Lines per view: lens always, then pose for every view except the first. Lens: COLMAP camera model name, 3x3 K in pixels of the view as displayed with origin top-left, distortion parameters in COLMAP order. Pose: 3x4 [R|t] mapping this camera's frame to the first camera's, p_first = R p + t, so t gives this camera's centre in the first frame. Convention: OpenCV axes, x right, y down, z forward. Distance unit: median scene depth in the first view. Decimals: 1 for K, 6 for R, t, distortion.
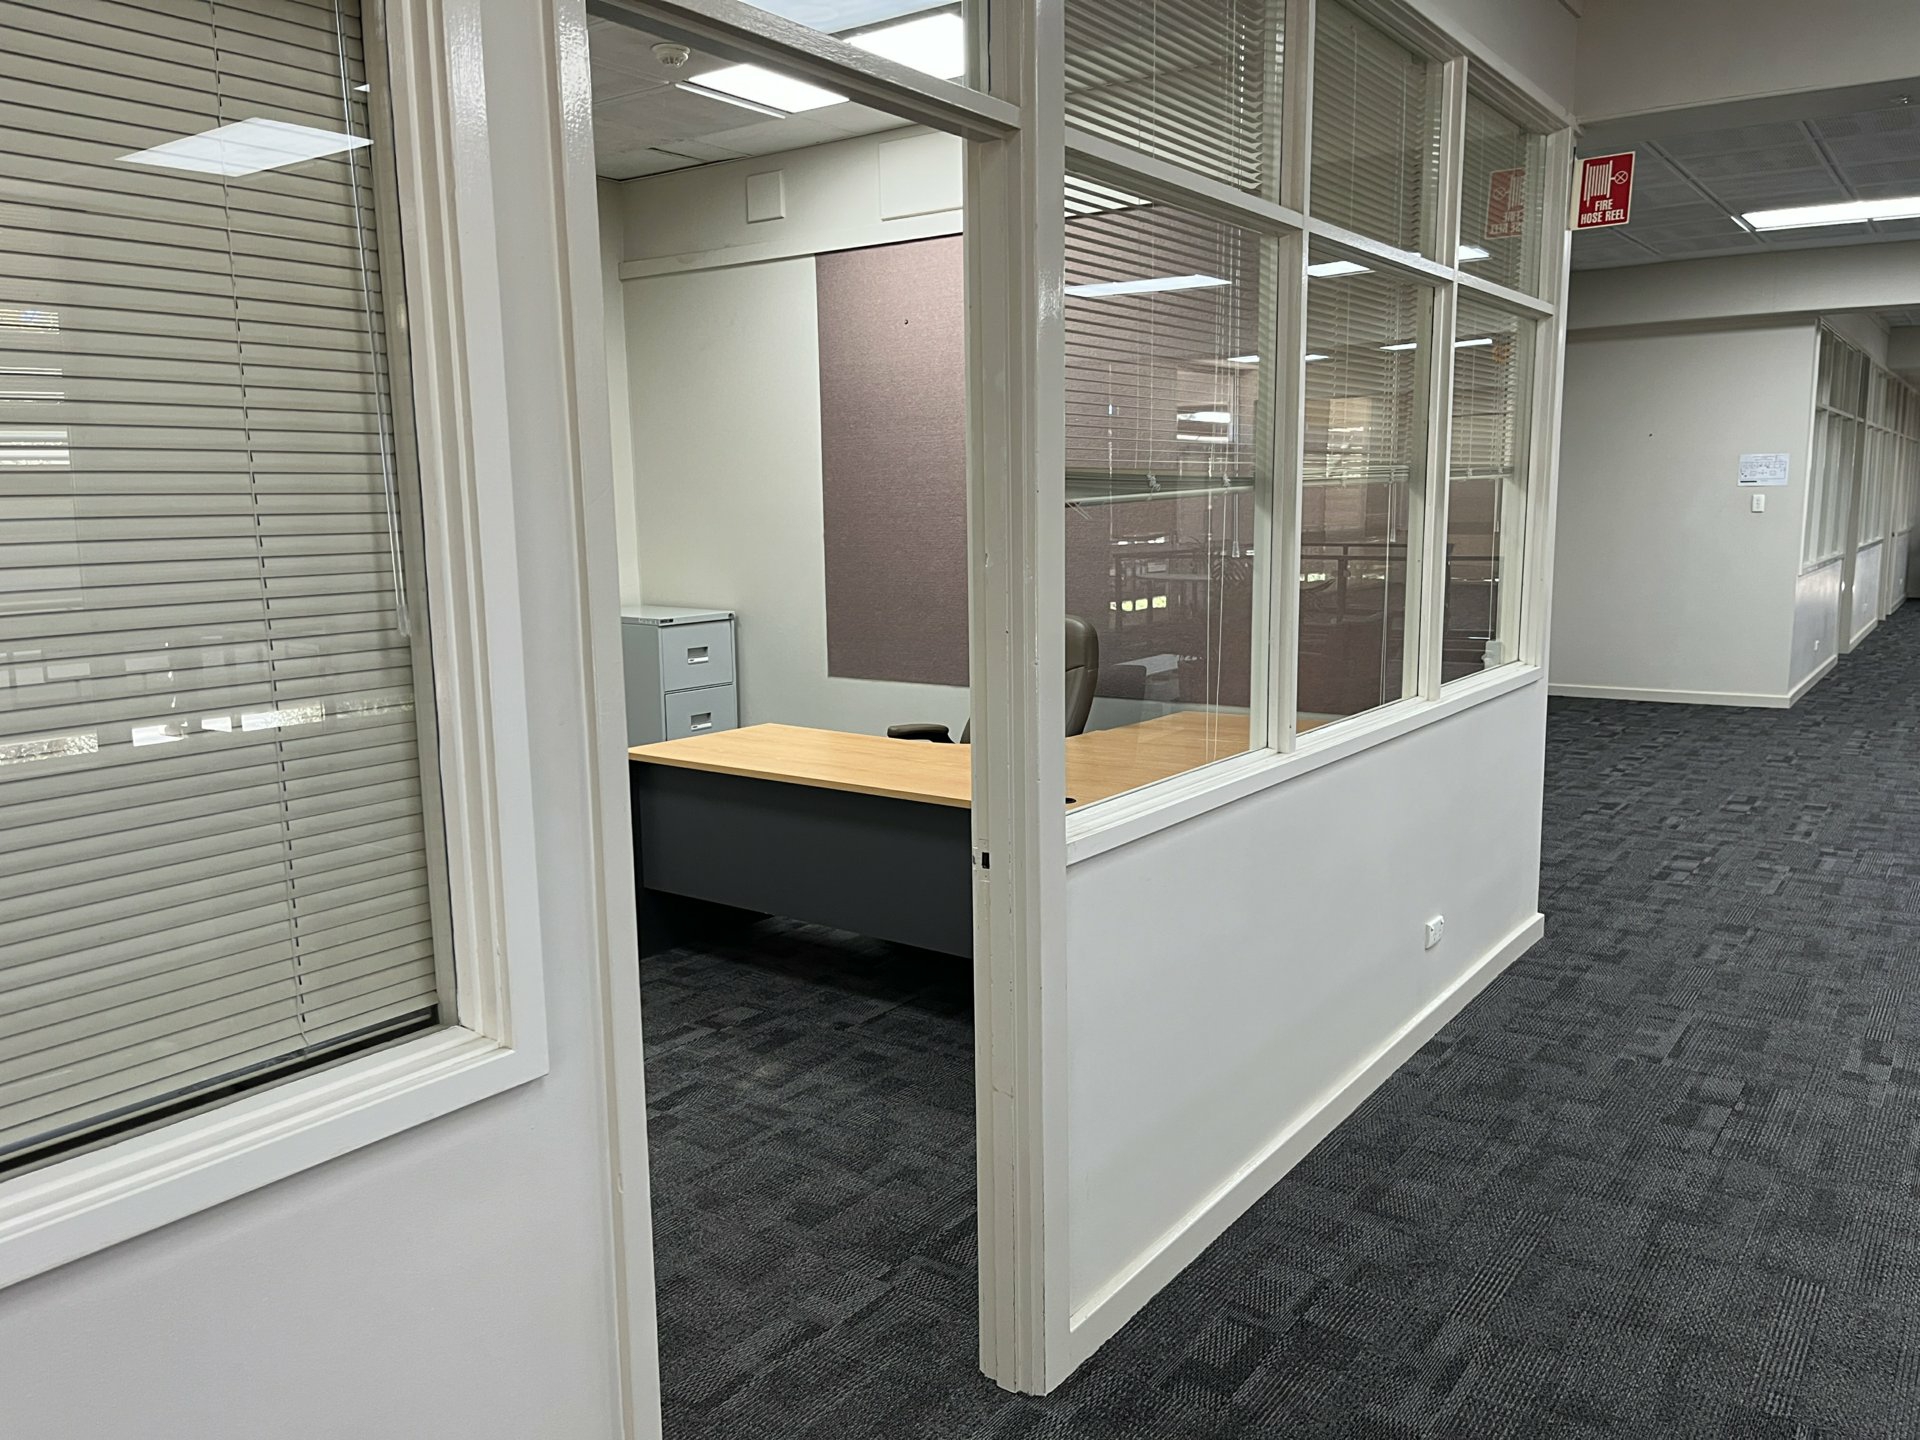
lens RADIAL K [[1445.8, 0, 980.8], [0, 1445.8, 725.5], [0, 0, 1]] dist [0.063875, -0.093638]
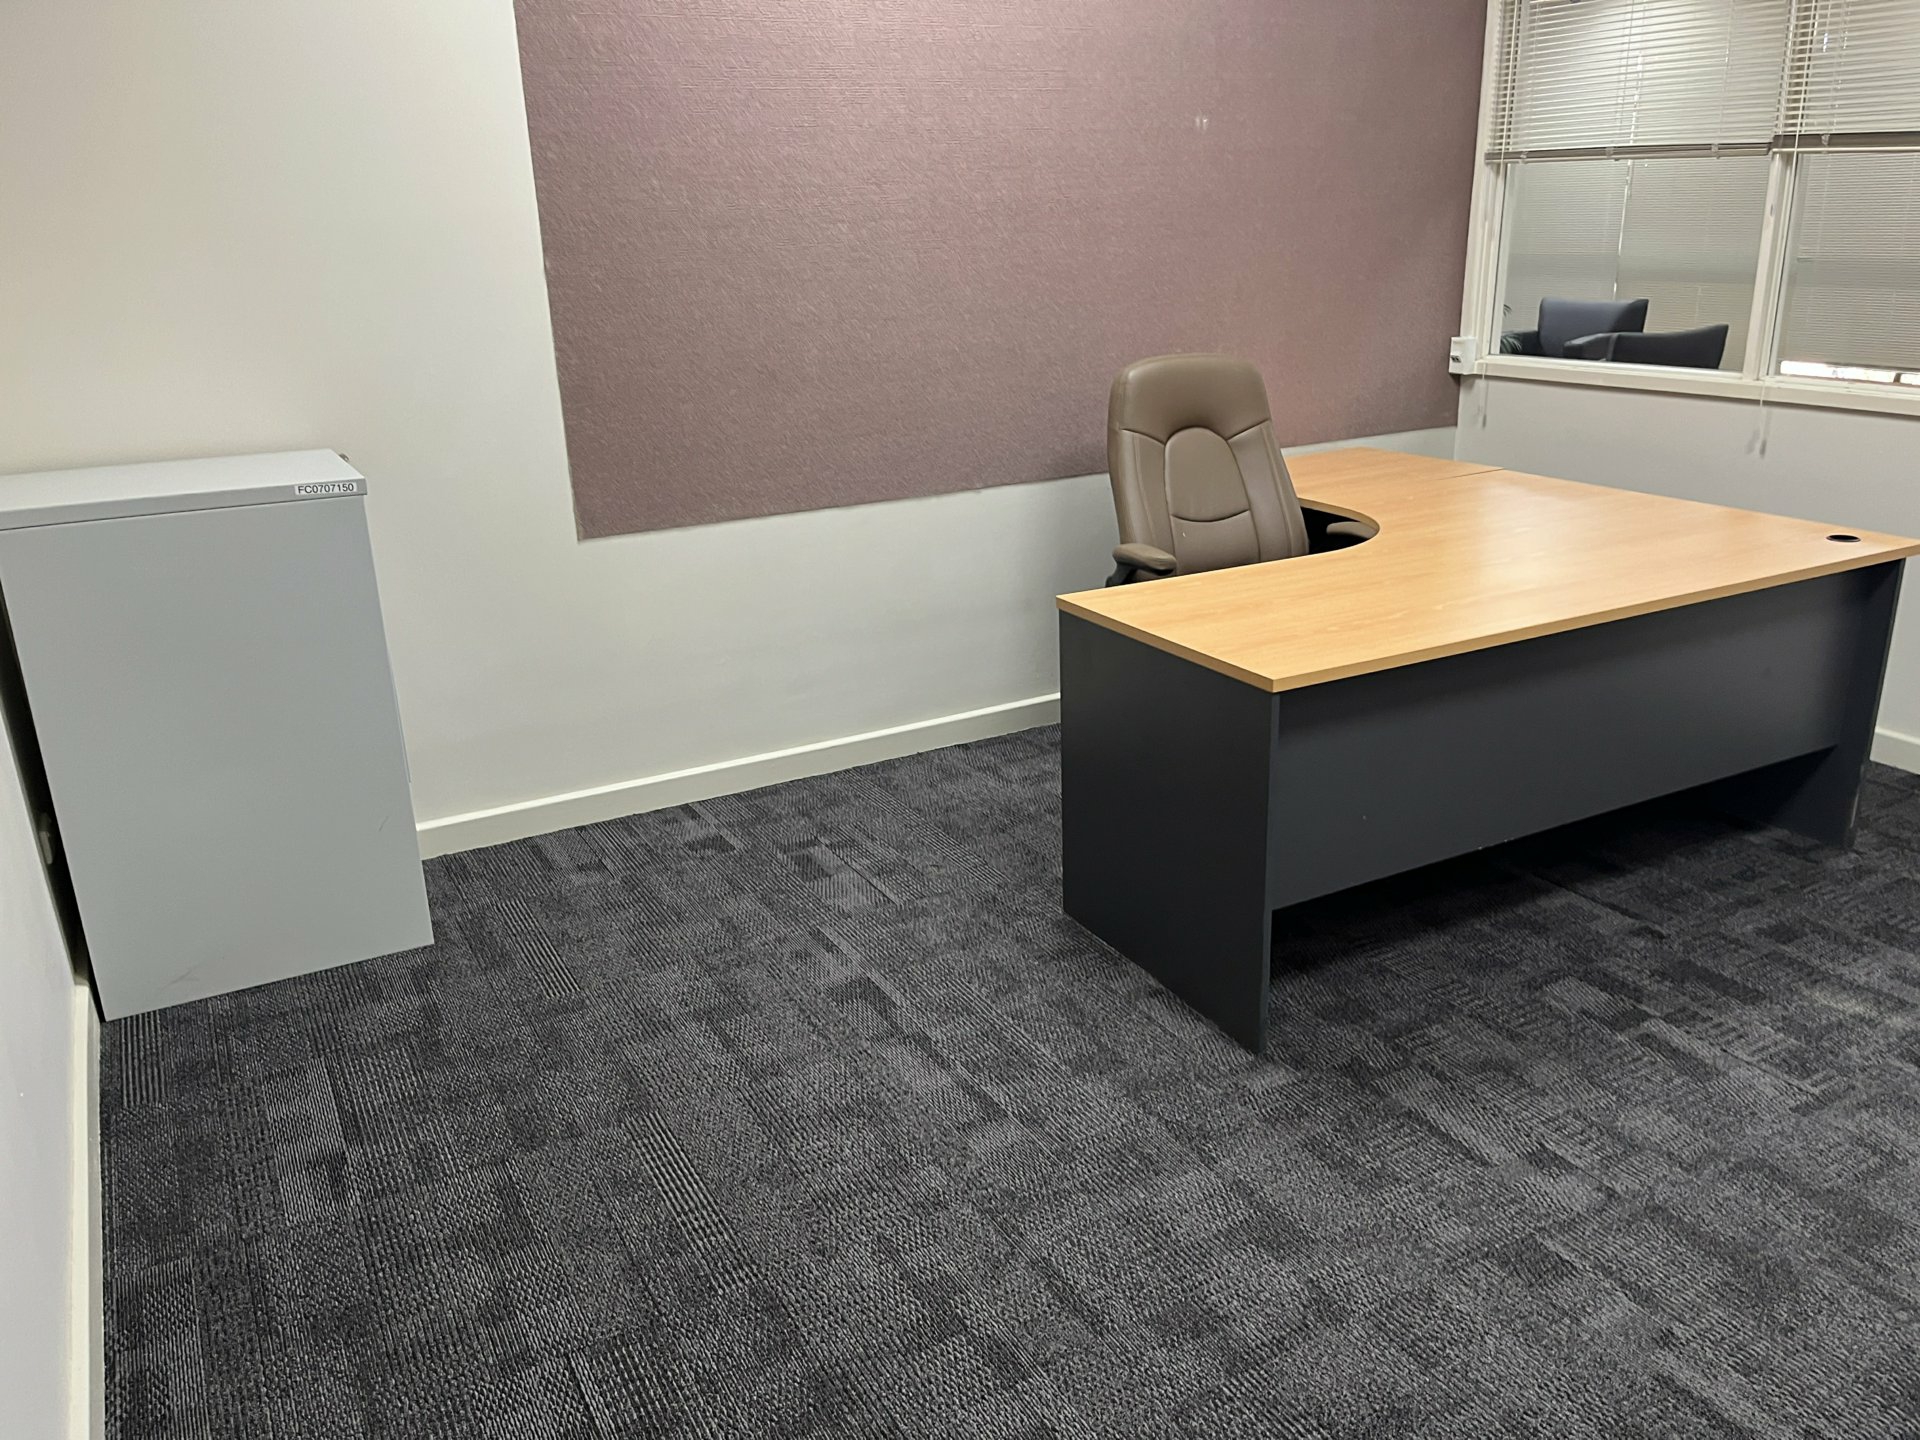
lens RADIAL K [[1445.8, 0, 979.8], [0, 1445.8, 724.2], [0, 0, 1]] dist [0.063875, -0.093638]
pose [[0.425299, -0.297124, 0.854891, -0.731901], [0.164415, 0.954223, 0.249853, -0.111088], [-0.889994, 0.034294, 0.454682, 0.861303]]
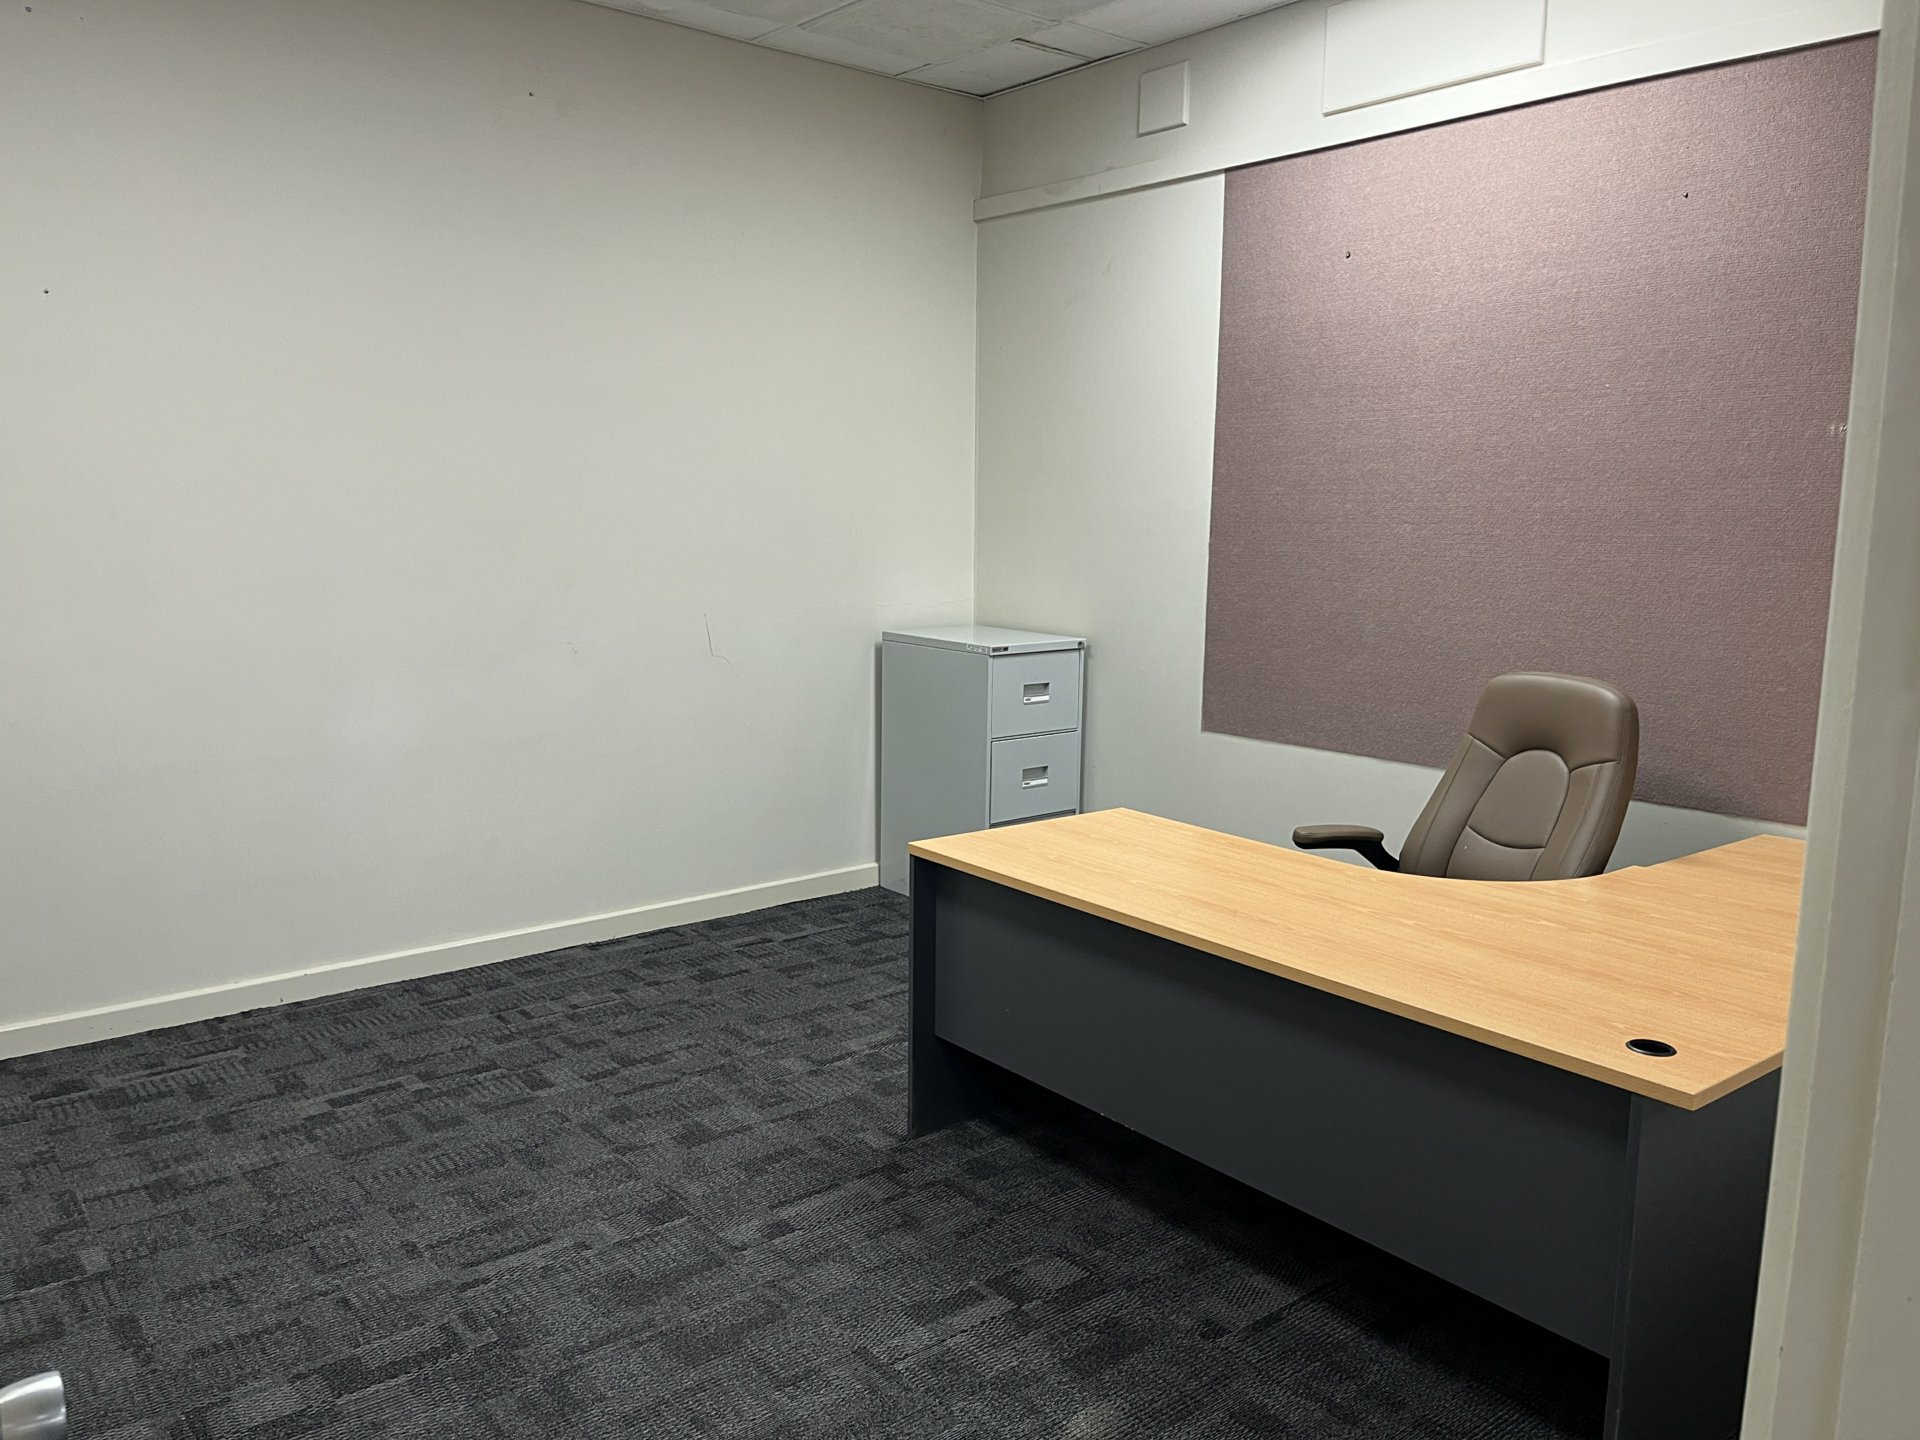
lens RADIAL K [[1445.8, 0, 959.6], [0, 1445.8, 731.2], [0, 0, 1]] dist [0.063875, -0.093638]
pose [[0.966280, 0.062941, -0.249683, -0.053533], [-0.062831, 0.997989, 0.008420, -0.044994], [0.249710, 0.007552, 0.968291, 0.321108]]
